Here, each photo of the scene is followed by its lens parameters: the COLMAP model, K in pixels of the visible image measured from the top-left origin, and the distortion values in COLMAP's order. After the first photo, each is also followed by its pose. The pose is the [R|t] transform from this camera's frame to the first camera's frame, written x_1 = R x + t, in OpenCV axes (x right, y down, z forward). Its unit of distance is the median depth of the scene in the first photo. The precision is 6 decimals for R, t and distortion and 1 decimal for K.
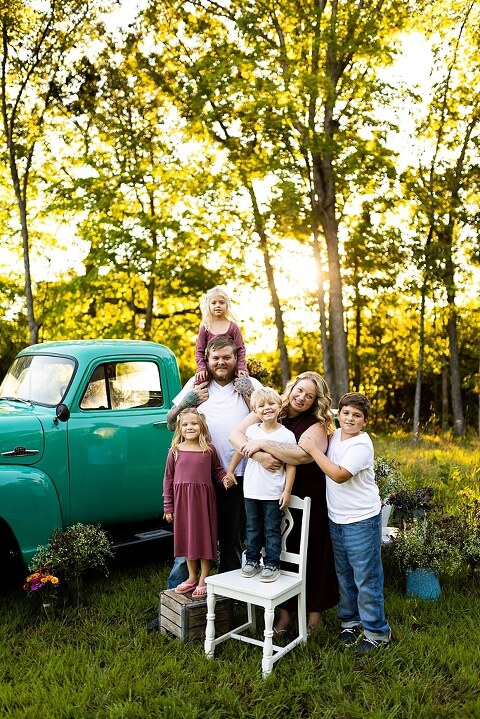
lens RADIAL K [[697.8, 0, 240.0], [0, 697.8, 359.5], [0, 0, 1]] dist [0.007008, 0.014379]
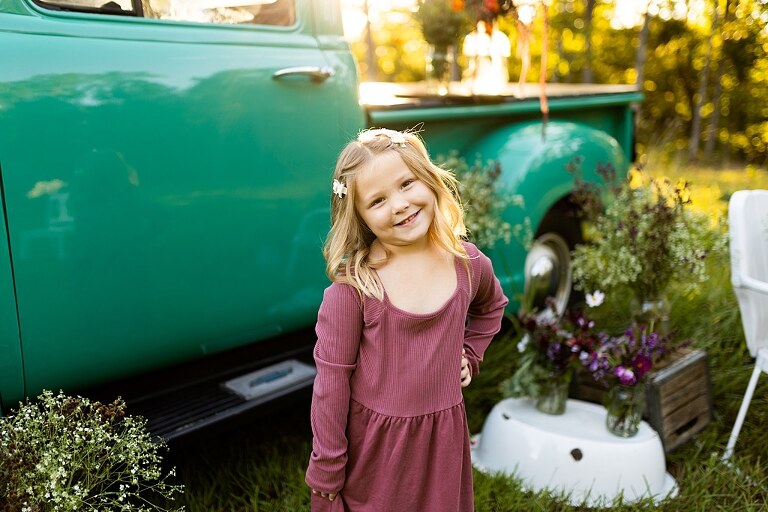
lens RADIAL K [[755.9, 0, 382.4], [0, 755.9, 269.5], [0, 0, 1]] dist [0.006896, 0.007377]
pose [[0.992093, 0.001190, 0.125502, -0.027938], [-0.033506, 0.966174, 0.255705, 0.021029], [-0.120953, -0.257888, 0.958574, 0.146879]]
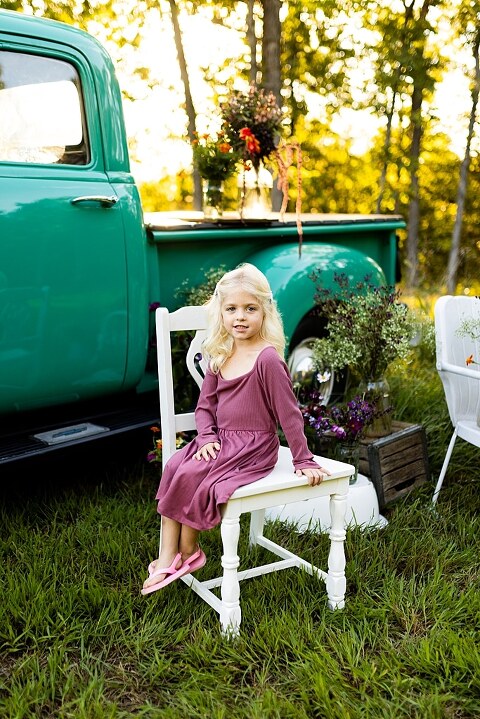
lens RADIAL K [[788.4, 0, 214.9], [0, 788.4, 392.0], [0, 0, 1]] dist [0.017170, -0.012577]
pose [[0.992210, 0.011435, 0.124052, -0.022340], [-0.040577, 0.971142, 0.235025, 0.021168], [-0.117784, -0.238228, 0.964041, 0.110527]]
